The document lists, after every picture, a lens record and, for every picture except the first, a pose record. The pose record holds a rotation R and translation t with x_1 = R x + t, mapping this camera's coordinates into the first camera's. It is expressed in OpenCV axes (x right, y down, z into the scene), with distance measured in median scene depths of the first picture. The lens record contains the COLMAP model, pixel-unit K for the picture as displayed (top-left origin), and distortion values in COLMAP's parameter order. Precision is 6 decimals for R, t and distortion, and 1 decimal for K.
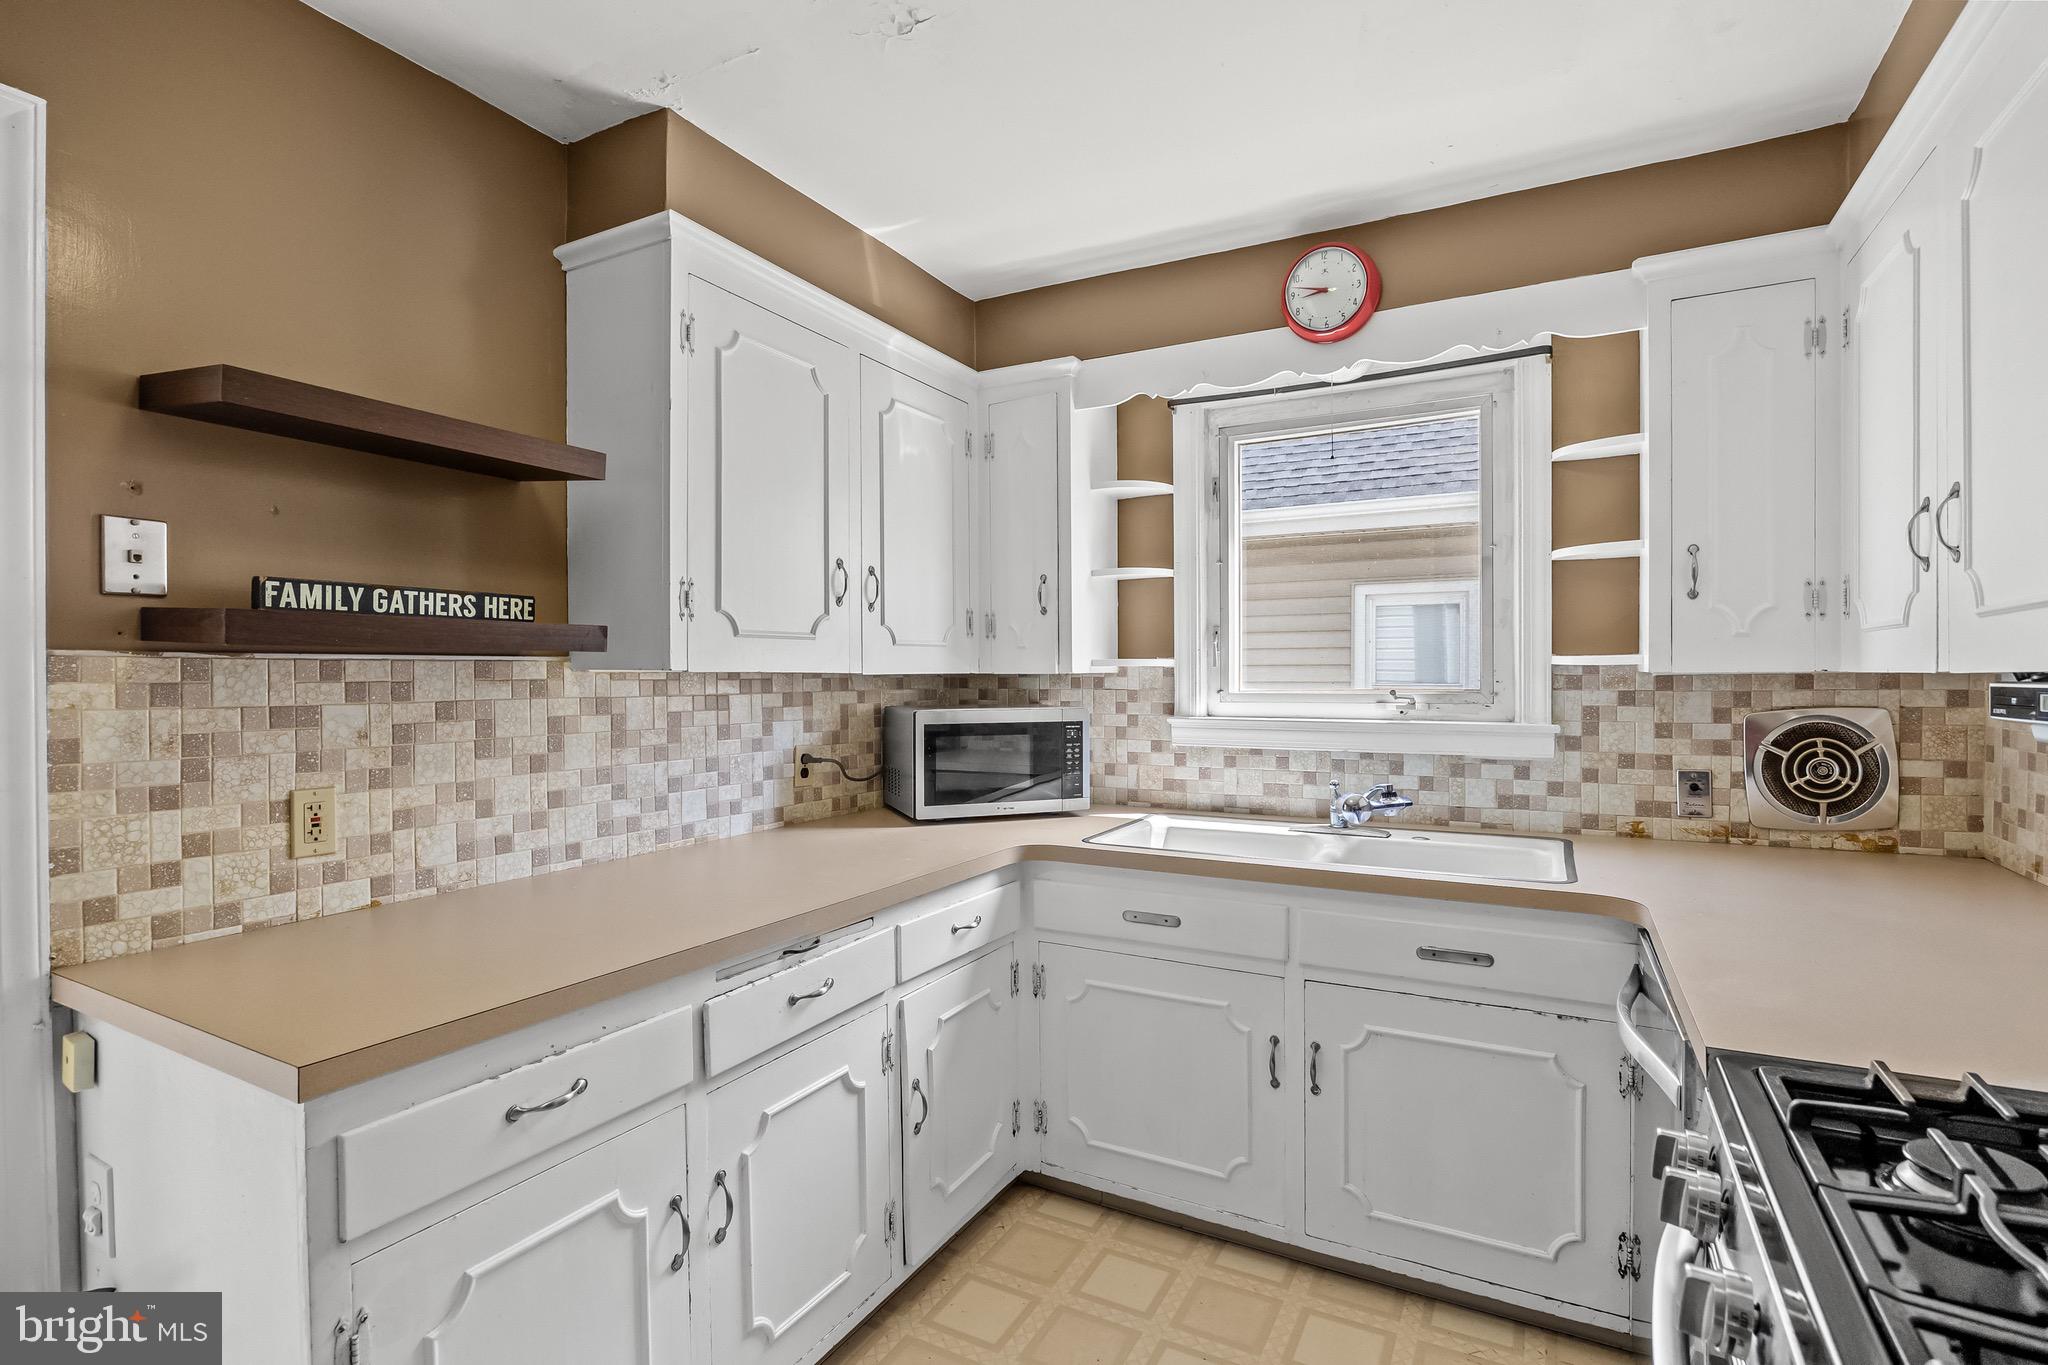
lens RADIAL K [[975.6, 0, 1030.2], [0, 975.6, 679.4], [0, 0, 1]] dist [-0.005893, -0.000655]
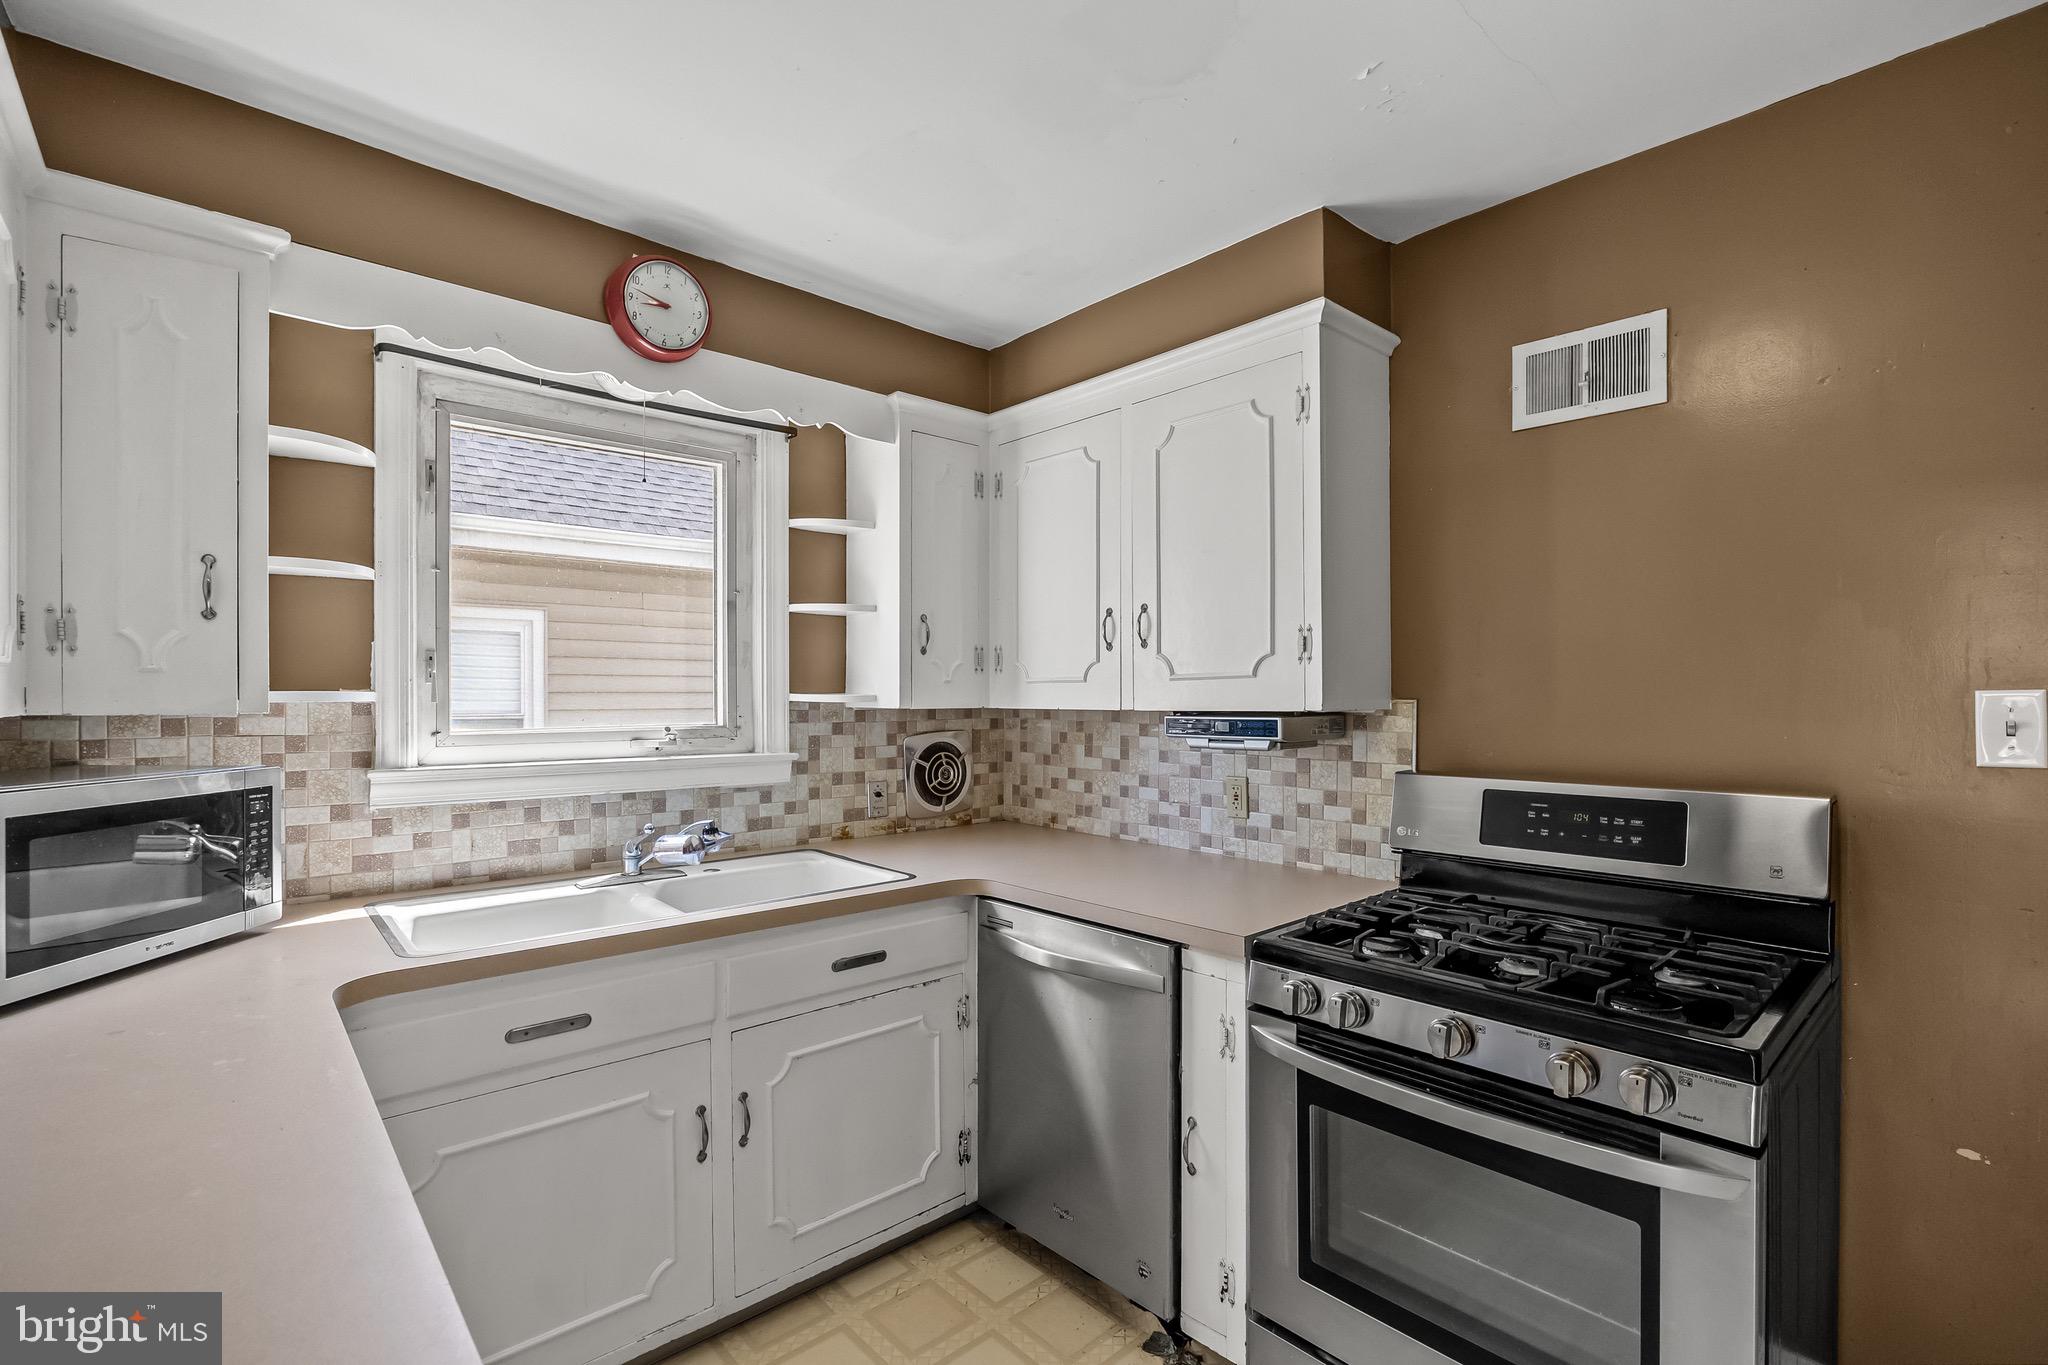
lens RADIAL K [[935.5, 0, 1028.6], [0, 935.5, 694.9], [0, 0, 1]] dist [0.002577, 0.000124]
pose [[0.337959, 0.005062, 0.941147, -0.416217], [0.002372, 0.999978, -0.006230, -0.015260], [-0.941158, 0.004338, 0.337939, 0.348495]]
